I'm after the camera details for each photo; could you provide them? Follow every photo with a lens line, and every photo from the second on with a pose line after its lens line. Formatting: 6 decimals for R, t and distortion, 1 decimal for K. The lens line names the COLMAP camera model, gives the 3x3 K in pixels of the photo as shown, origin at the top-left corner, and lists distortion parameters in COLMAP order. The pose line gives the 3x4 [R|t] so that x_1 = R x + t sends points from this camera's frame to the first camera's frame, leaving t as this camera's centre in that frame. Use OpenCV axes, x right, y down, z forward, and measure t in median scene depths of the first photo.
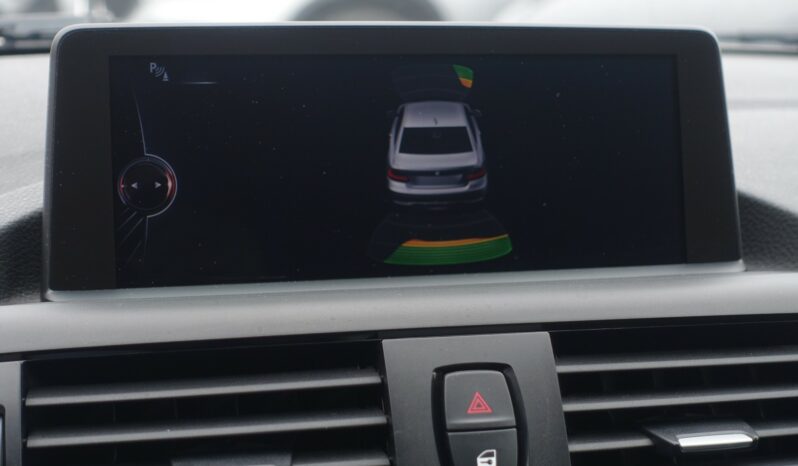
lens RADIAL K [[1272.6, 0, 399.0], [0, 1272.6, 233.0], [0, 0, 1]] dist [-0.050183, -0.151235]
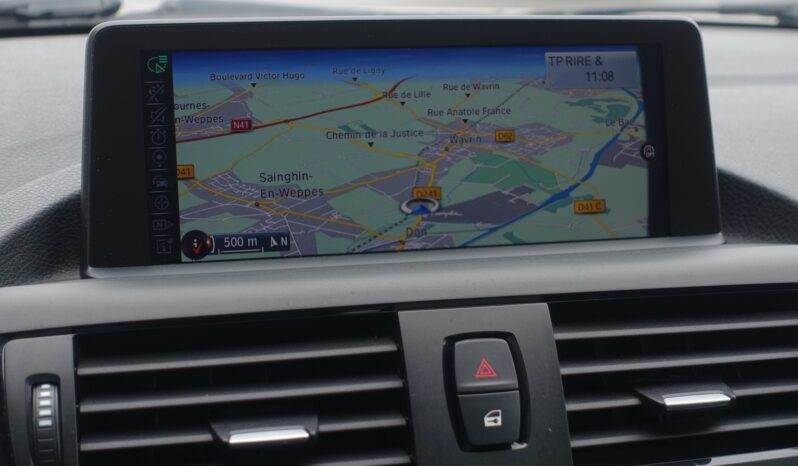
lens RADIAL K [[1272.6, 0, 399.0], [0, 1272.6, 233.0], [0, 0, 1]] dist [-0.050183, -0.151235]
pose [[0.999852, -0.006931, 0.015774, -0.028341], [0.006322, 0.999243, 0.038380, -0.026399], [-0.016028, -0.038275, 0.999139, -0.101485]]
